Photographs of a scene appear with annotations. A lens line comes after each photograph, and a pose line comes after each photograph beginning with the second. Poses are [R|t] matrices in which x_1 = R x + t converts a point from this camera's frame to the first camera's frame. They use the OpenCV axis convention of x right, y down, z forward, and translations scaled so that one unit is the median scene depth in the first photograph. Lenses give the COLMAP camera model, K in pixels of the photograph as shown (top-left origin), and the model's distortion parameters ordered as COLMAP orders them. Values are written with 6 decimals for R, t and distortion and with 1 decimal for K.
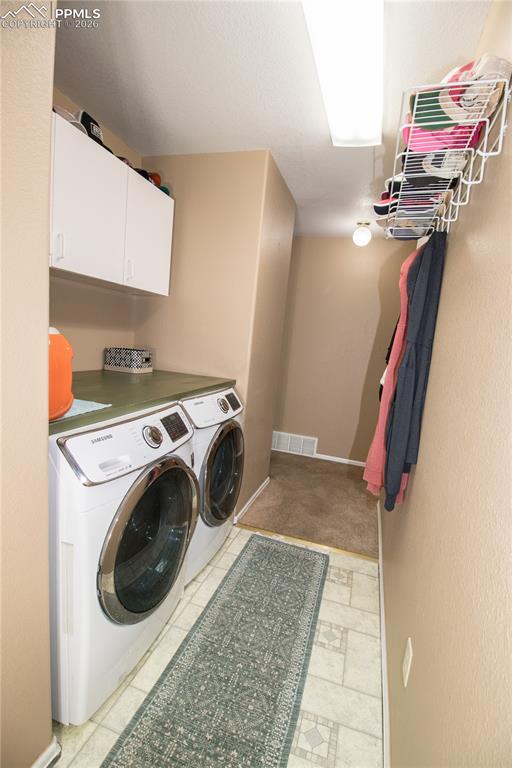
lens RADIAL K [[353.7, 0, 254.6], [0, 353.7, 389.4], [0, 0, 1]] dist [-0.015344, -0.003838]
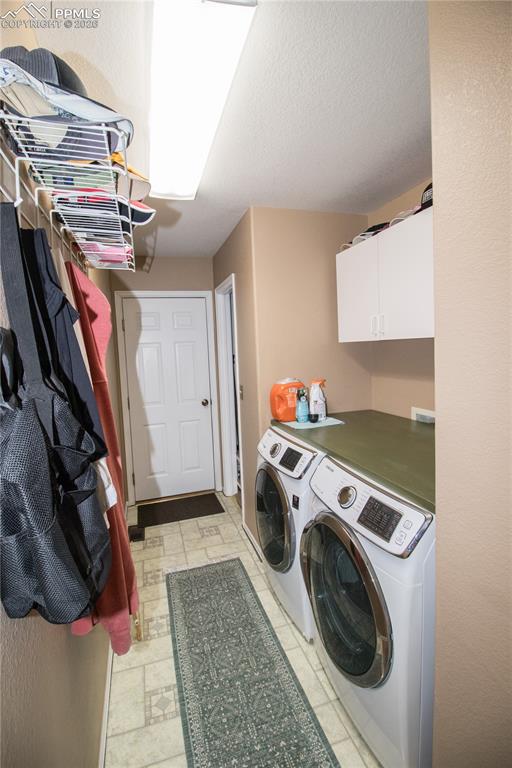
lens RADIAL K [[353.7, 0, 256.7], [0, 353.7, 380.8], [0, 0, 1]] dist [-0.015344, -0.003838]
pose [[-0.804326, -0.014326, -0.594015, 0.591841], [-0.133027, 0.978675, 0.156522, -0.330634], [0.579105, 0.204915, -0.789080, 1.741551]]
